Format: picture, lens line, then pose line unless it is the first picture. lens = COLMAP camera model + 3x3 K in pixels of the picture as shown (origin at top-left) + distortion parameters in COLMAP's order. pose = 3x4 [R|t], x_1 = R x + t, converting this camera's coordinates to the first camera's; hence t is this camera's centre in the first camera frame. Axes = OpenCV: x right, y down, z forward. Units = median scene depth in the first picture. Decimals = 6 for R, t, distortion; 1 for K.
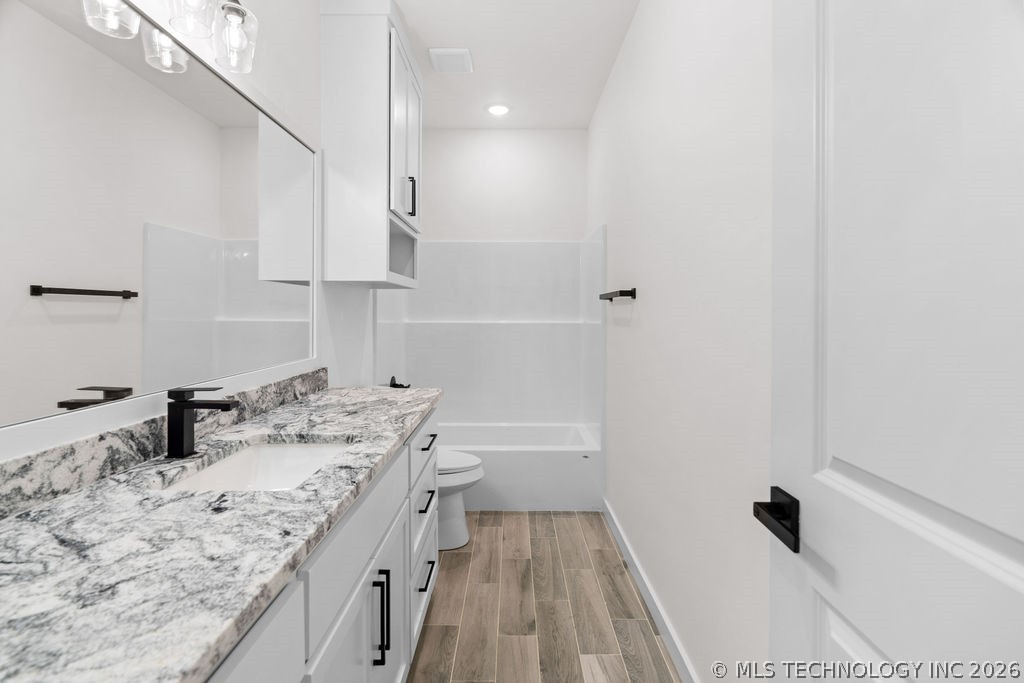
lens RADIAL K [[475.8, 0, 502.8], [0, 475.8, 315.3], [0, 0, 1]] dist [-0.011987, 0.004142]
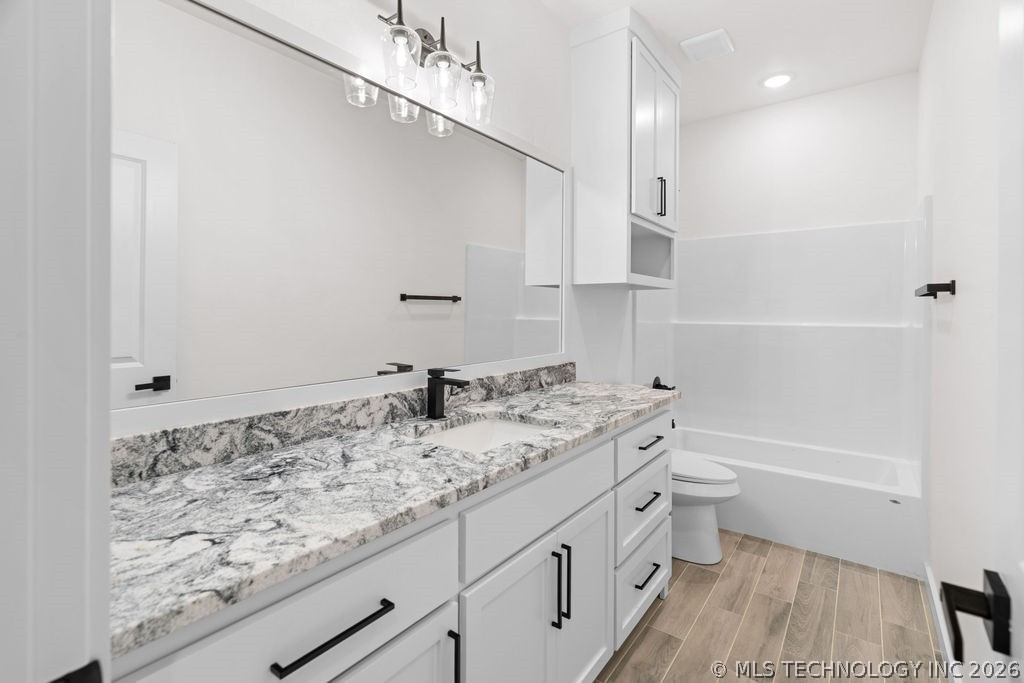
lens RADIAL K [[475.8, 0, 507.0], [0, 475.8, 311.9], [0, 0, 1]] dist [-0.011987, 0.004142]
pose [[0.796795, 0.001066, -0.604248, 0.179359], [-0.005468, 0.999970, -0.005445, -0.001135], [0.604224, 0.007643, 0.796777, 0.015984]]
